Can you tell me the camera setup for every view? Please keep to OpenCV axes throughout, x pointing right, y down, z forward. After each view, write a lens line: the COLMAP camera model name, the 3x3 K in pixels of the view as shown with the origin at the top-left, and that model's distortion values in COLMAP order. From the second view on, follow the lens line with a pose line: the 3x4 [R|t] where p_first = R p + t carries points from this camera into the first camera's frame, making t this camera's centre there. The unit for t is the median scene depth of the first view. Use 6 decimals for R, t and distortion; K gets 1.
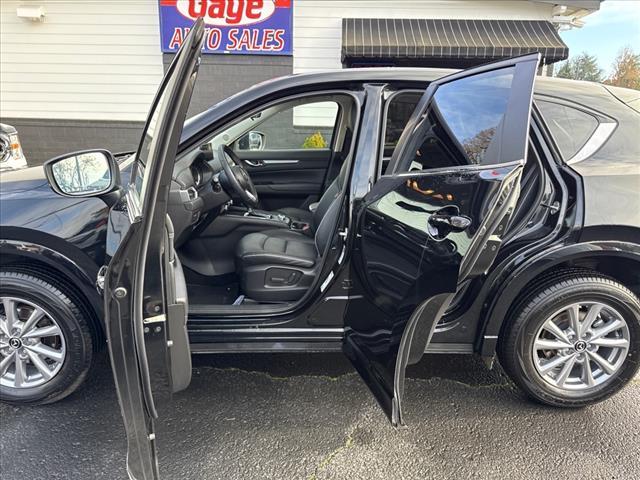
lens RADIAL K [[449.8, 0, 323.4], [0, 449.8, 237.9], [0, 0, 1]] dist [-0.002359, -0.001209]
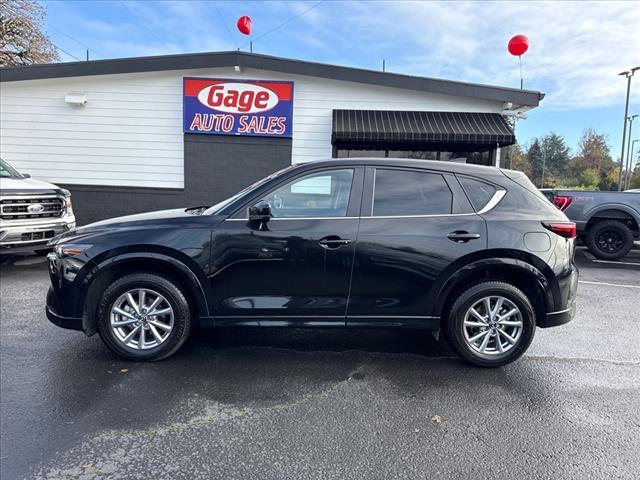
lens RADIAL K [[438.4, 0, 318.2], [0, 438.4, 243.1], [0, 0, 1]] dist [0.083231, -0.111522]
pose [[0.999635, 0.011113, 0.024605, -0.033513], [-0.007611, 0.990390, -0.138096, 0.060227], [-0.025903, 0.137858, 0.990113, -0.208378]]
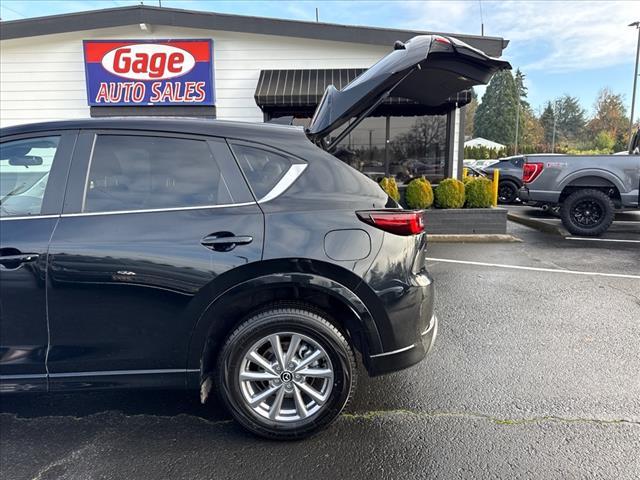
lens RADIAL K [[453.7, 0, 320.0], [0, 453.7, 240.0], [0, 0, 1]] dist [0.000647, -0.007870]
pose [[0.999607, -0.027145, 0.006950, 0.225324], [0.027672, 0.995323, -0.092550, 0.009456], [-0.004405, 0.092706, 0.995684, -0.021567]]
